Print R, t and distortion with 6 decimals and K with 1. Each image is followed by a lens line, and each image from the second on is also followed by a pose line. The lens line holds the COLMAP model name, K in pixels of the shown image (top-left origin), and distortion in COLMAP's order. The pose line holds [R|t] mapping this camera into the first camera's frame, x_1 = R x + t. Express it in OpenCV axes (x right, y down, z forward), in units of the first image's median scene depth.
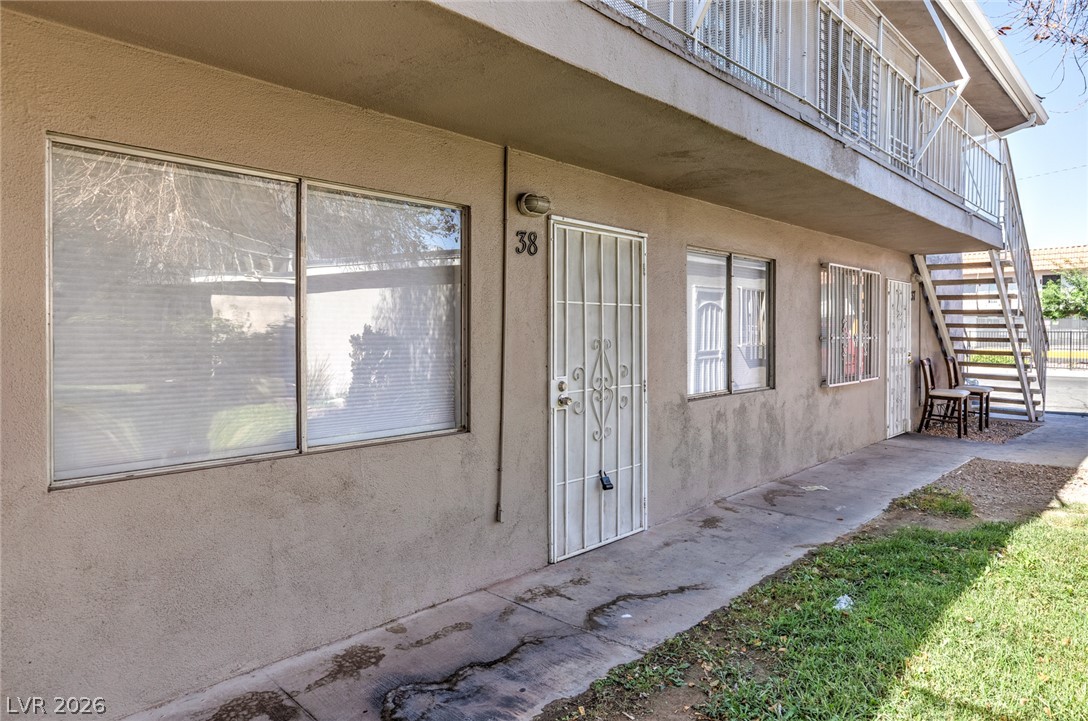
lens RADIAL K [[658.2, 0, 544.0], [0, 658.2, 344.7], [0, 0, 1]] dist [0.003242, 0.000196]
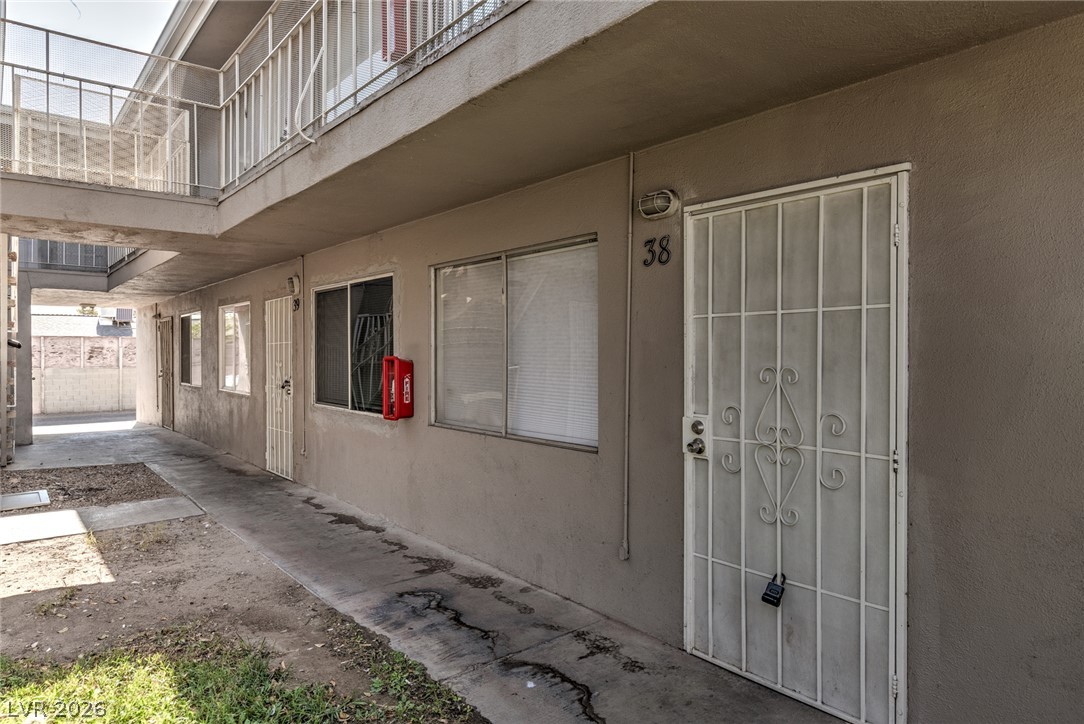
lens RADIAL K [[661.9, 0, 542.0], [0, 661.9, 362.0], [0, 0, 1]] dist [-0.003389, -0.000449]
pose [[-0.108208, 0.013820, -0.994032, 1.000228], [-0.018558, 0.999701, 0.015919, -0.026108], [0.993955, 0.020170, -0.107919, 1.121629]]
